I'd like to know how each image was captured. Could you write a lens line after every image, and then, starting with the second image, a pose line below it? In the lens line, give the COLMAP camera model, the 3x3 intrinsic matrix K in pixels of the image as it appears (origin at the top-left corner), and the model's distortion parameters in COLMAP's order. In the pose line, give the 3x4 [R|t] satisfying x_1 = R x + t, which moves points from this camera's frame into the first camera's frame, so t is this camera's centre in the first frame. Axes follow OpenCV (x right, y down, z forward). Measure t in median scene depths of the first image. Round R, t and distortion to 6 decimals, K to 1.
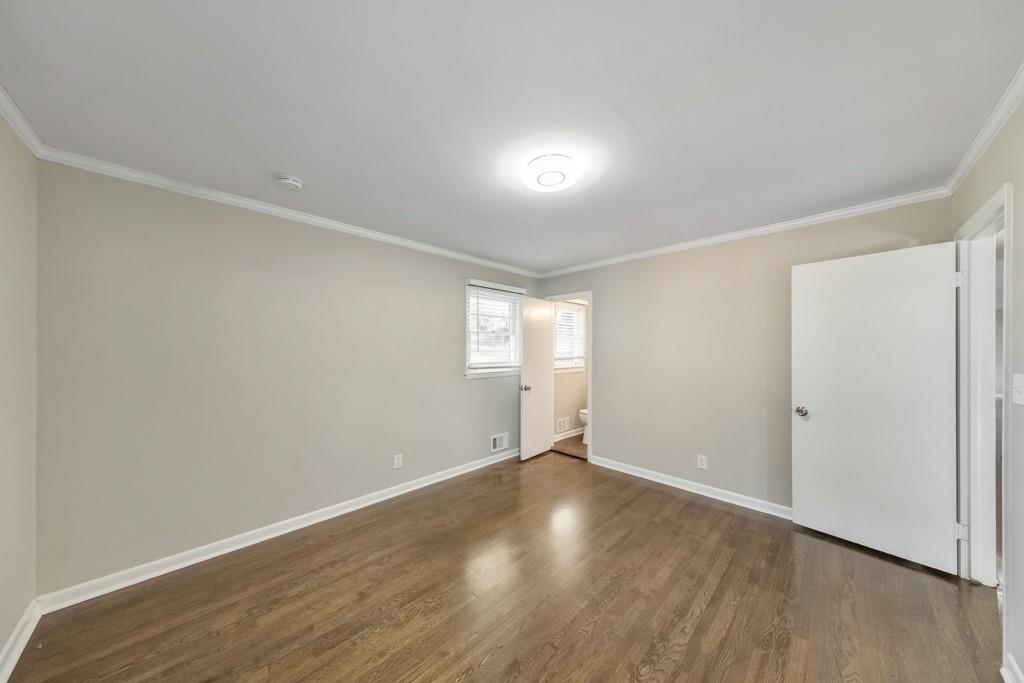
lens RADIAL K [[328.1, 0, 513.7], [0, 328.1, 351.0], [0, 0, 1]] dist [0.008362, -0.000026]
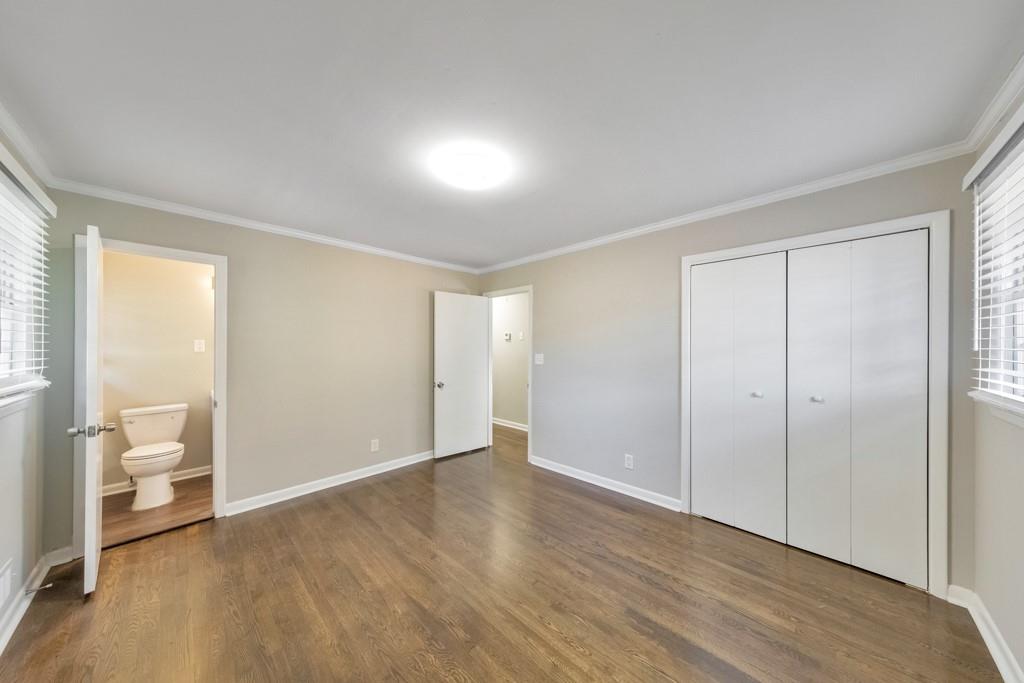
lens RADIAL K [[328.1, 0, 513.0], [0, 328.1, 340.9], [0, 0, 1]] dist [0.008362, -0.000026]
pose [[-0.013151, 0.022106, 0.999669, -0.674193], [0.008230, 0.999724, -0.021999, 0.012487], [-0.999880, 0.007938, -0.013330, 0.653228]]
